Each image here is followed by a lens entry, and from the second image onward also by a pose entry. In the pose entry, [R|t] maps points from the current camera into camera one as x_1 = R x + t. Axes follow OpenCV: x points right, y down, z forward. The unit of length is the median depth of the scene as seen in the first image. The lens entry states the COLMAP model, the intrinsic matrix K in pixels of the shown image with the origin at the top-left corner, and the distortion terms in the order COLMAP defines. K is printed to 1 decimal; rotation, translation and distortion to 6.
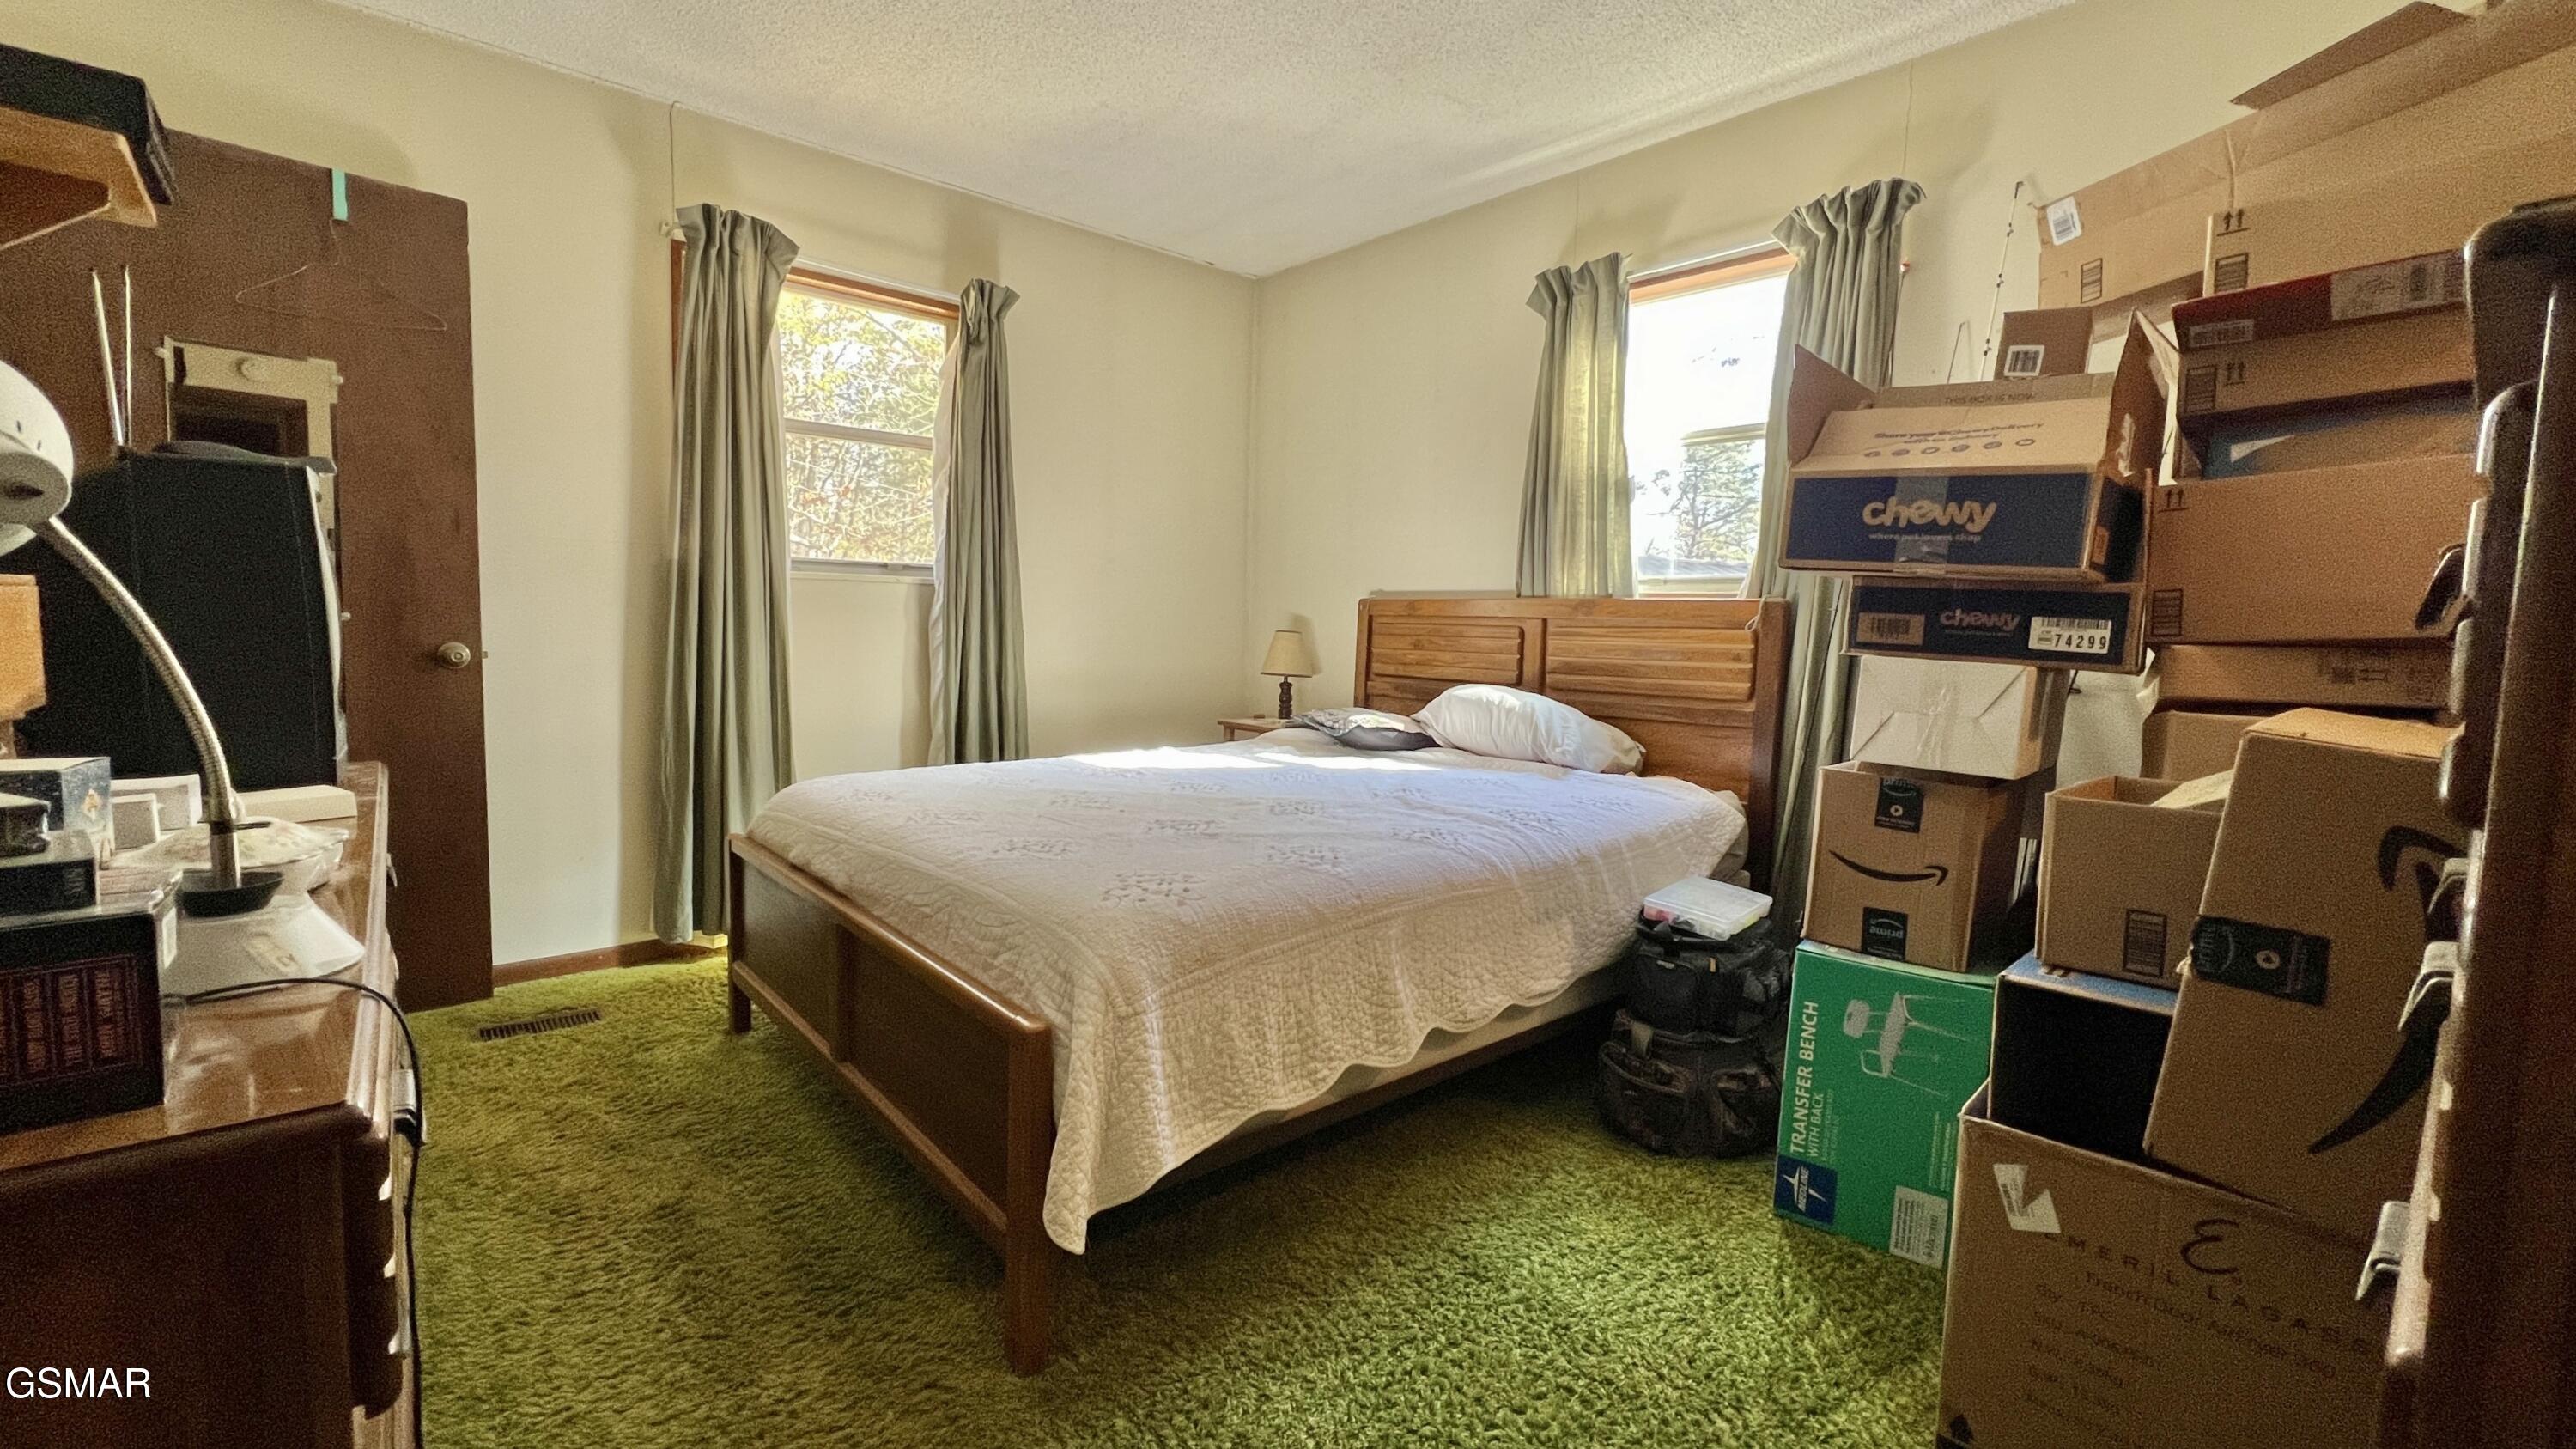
lens RADIAL K [[1081.5, 0, 1288.0], [0, 1081.5, 724.5], [0, 0, 1]] dist [0.000721, -0.000006]
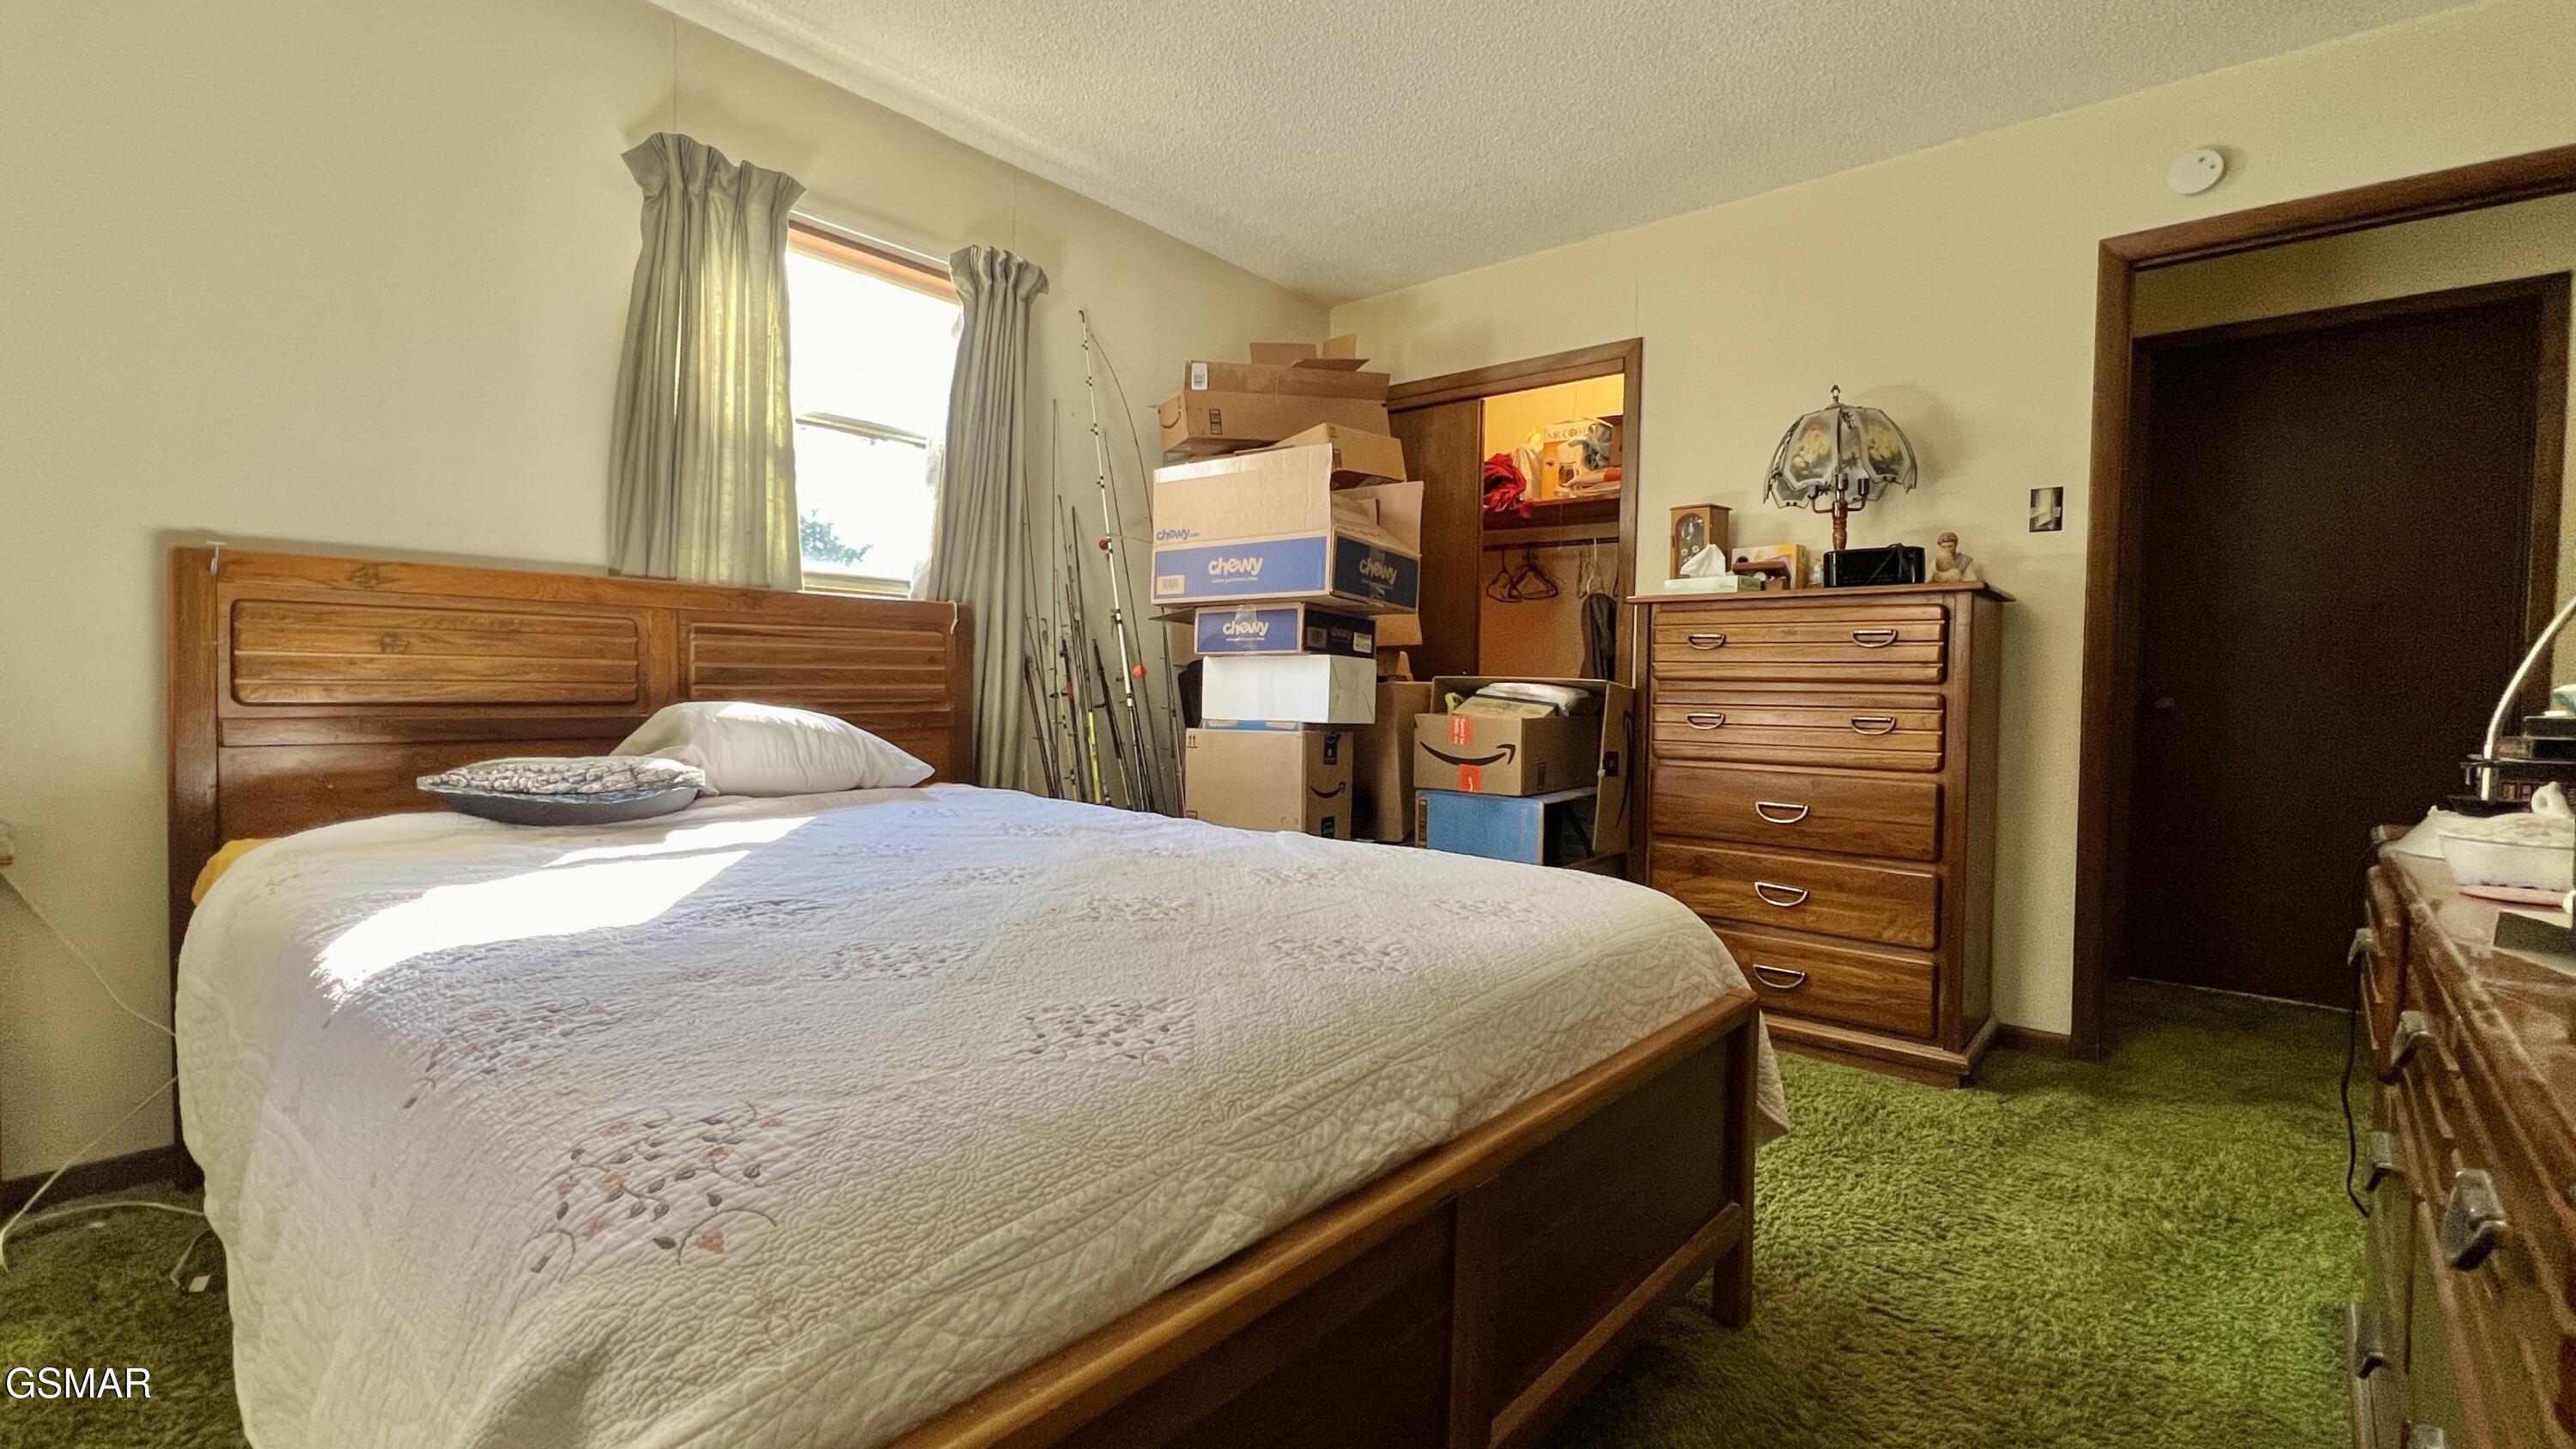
lens RADIAL K [[1081.5, 0, 1288.0], [0, 1081.5, 724.5], [0, 0, 1]] dist [0.000721, -0.000006]
pose [[-0.124841, -0.067990, 0.989844, -0.664737], [0.070986, 0.994481, 0.077261, -0.058697], [-0.989634, 0.079911, -0.119326, 0.832194]]
